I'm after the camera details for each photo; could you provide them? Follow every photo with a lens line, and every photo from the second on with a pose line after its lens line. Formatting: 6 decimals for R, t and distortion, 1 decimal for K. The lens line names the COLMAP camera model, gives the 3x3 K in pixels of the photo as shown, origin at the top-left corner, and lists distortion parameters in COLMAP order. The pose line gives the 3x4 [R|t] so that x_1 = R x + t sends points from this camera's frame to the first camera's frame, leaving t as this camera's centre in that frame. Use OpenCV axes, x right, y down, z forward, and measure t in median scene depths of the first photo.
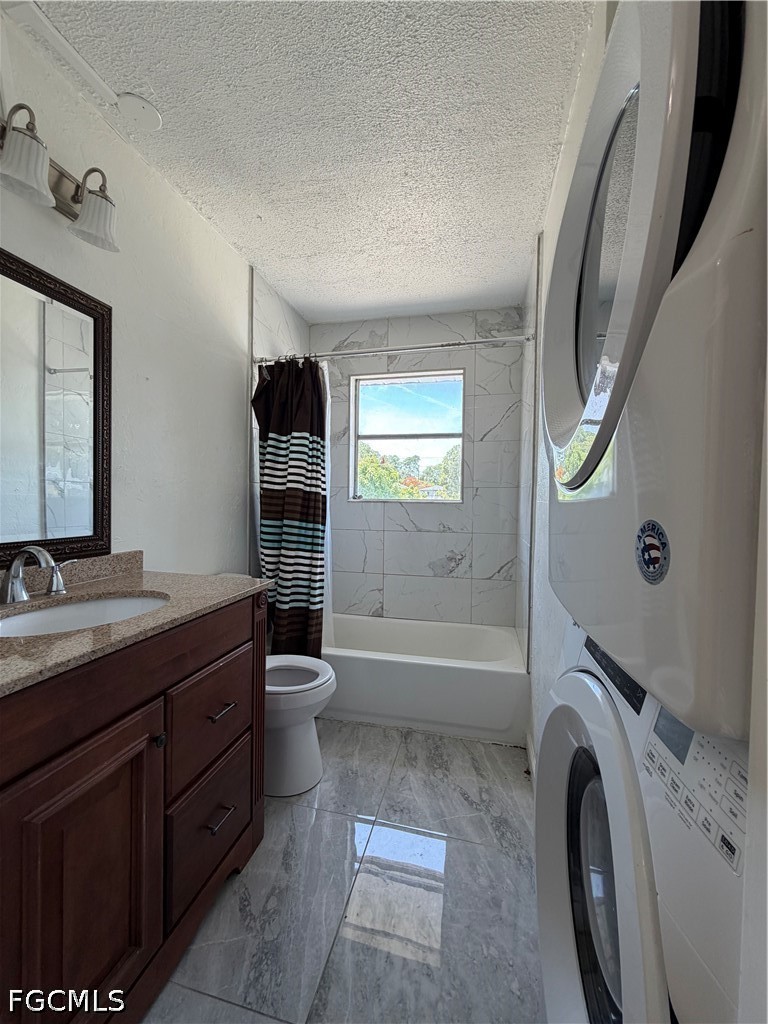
lens RADIAL K [[406.2, 0, 384.2], [0, 406.2, 509.6], [0, 0, 1]] dist [0.000669, -0.000510]
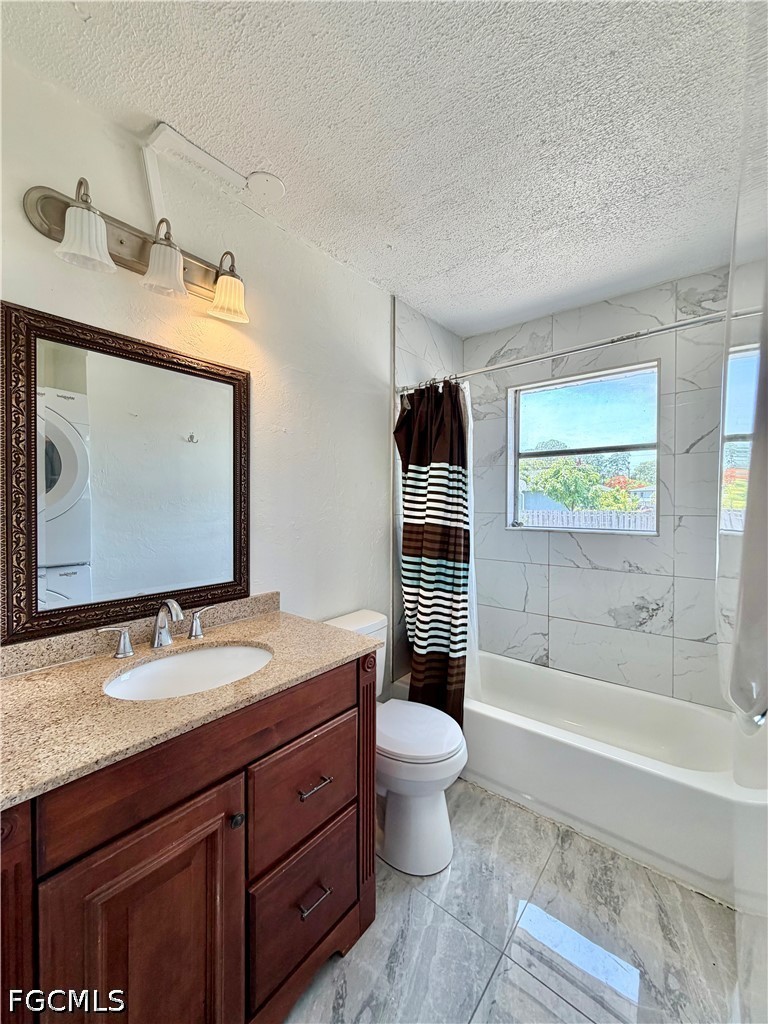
lens RADIAL K [[406.2, 0, 384.2], [0, 406.2, 509.6], [0, 0, 1]] dist [0.000669, -0.000510]
pose [[0.897417, -0.005824, -0.441146, 0.092364], [0.001121, 0.999940, -0.010921, -0.076959], [0.441183, 0.009306, 0.897369, 0.122258]]
